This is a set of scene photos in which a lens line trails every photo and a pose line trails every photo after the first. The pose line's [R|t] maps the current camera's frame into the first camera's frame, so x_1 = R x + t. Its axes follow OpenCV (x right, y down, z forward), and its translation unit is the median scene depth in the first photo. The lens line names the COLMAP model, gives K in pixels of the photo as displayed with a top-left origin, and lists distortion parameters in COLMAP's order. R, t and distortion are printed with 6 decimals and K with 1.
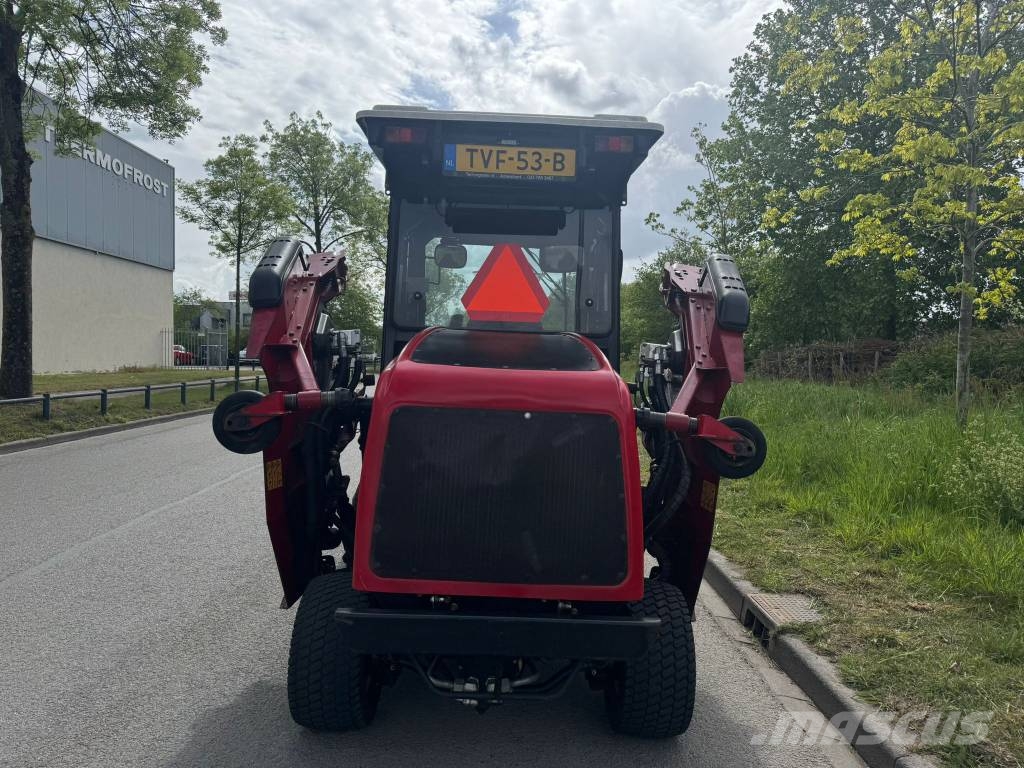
lens RADIAL K [[714.7, 0, 507.3], [0, 714.7, 384.3], [0, 0, 1]] dist [0.046014, -0.040532]
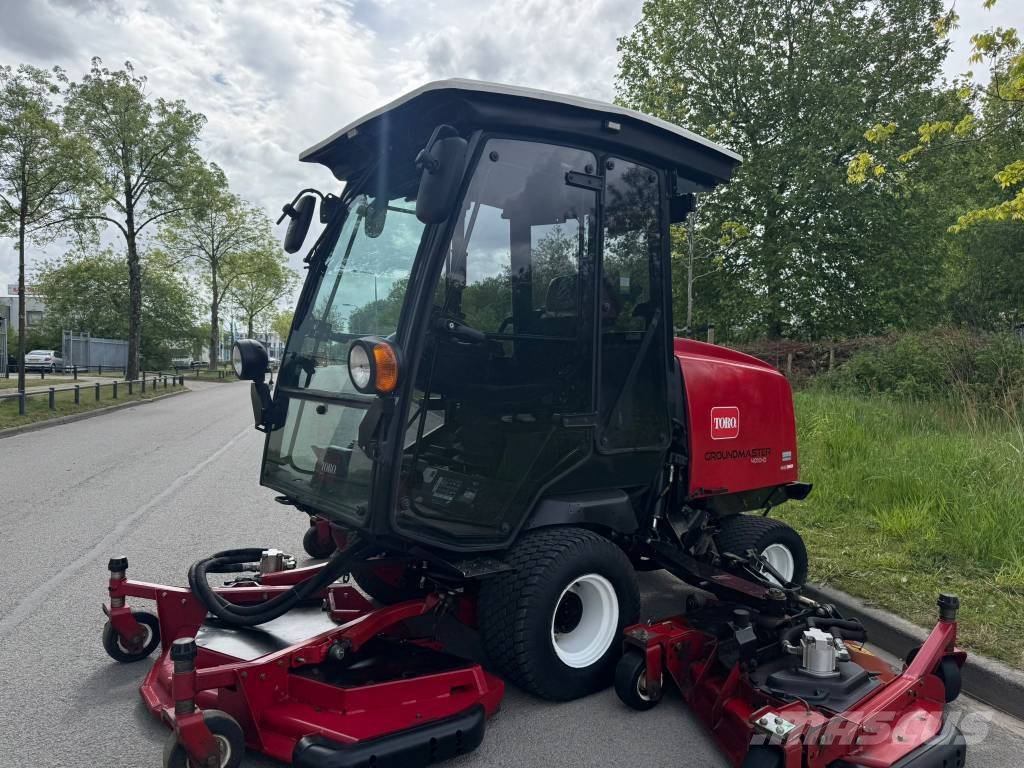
lens RADIAL K [[714.7, 0, 495.7], [0, 714.7, 386.9], [0, 0, 1]] dist [0.046014, -0.040532]
pose [[0.975537, -0.009399, 0.219633, -0.039347], [0.009100, 0.999956, 0.002373, -0.004946], [-0.219646, -0.000316, 0.975580, 0.103040]]
